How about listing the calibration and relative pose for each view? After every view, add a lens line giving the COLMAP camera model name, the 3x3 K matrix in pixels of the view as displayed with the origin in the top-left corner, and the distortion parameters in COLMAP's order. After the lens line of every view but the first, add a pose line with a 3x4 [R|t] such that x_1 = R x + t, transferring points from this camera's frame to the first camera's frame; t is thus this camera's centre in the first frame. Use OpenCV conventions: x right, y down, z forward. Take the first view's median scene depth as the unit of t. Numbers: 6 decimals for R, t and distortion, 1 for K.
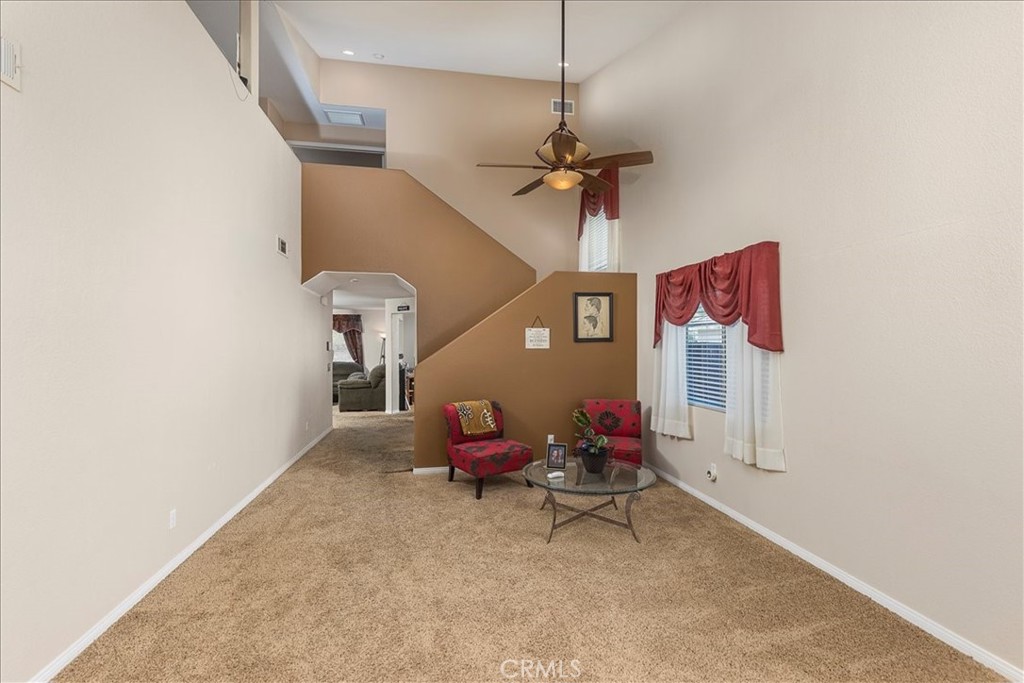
lens RADIAL K [[459.4, 0, 511.1], [0, 459.4, 342.5], [0, 0, 1]] dist [0.005723, -0.000199]
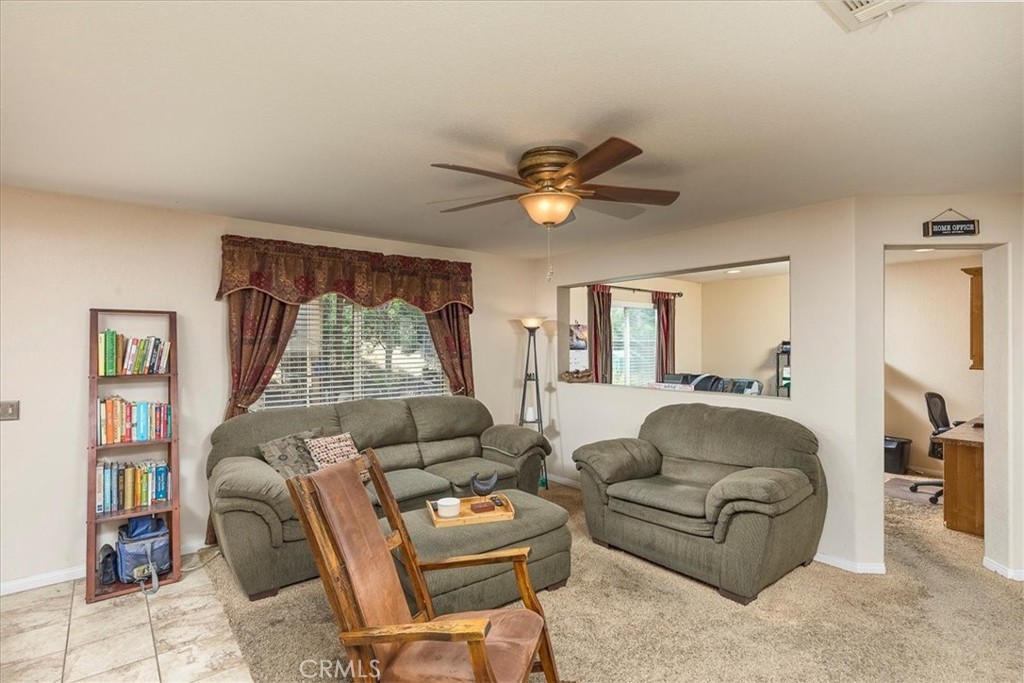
lens RADIAL K [[504.3, 0, 512.0], [0, 504.3, 341.5], [0, 0, 1]] dist [0.002519, -0.000101]
pose [[0.880632, 0.001520, 0.473799, -0.491531], [-0.001591, 0.999999, -0.000251, 0.001463], [-0.473799, -0.000533, 0.880633, 0.633386]]
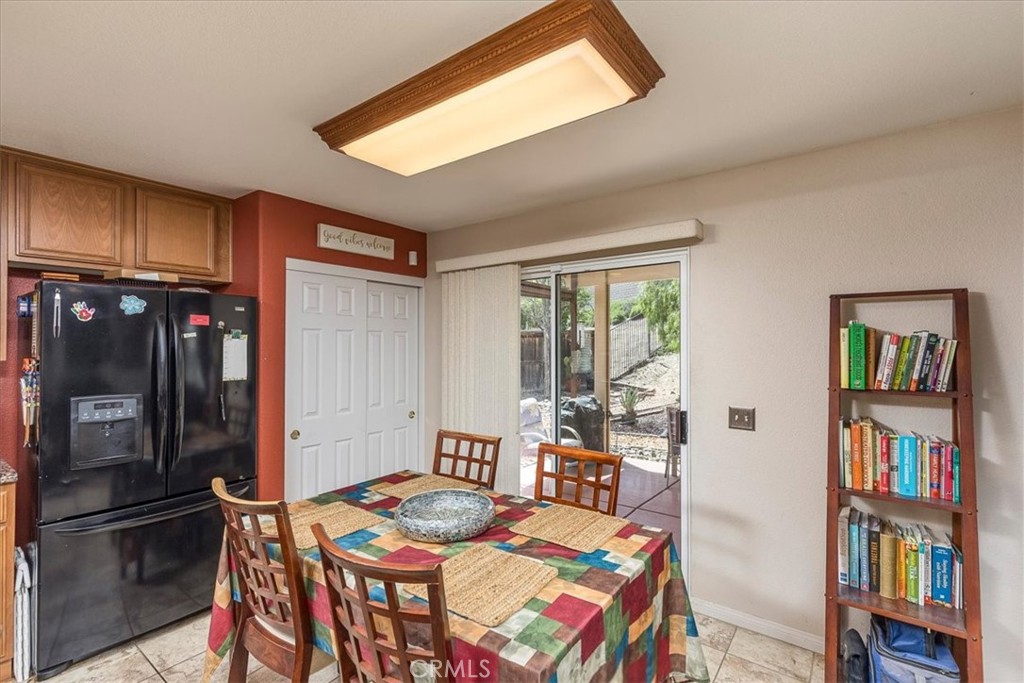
lens RADIAL K [[459.4, 0, 511.1], [0, 459.4, 342.5], [0, 0, 1]] dist [0.005723, -0.000199]
pose [[0.676430, -0.001818, -0.736505, -0.512989], [-0.000692, 0.999995, -0.003104, 0.003423], [0.736507, 0.002609, 0.676425, 0.758840]]
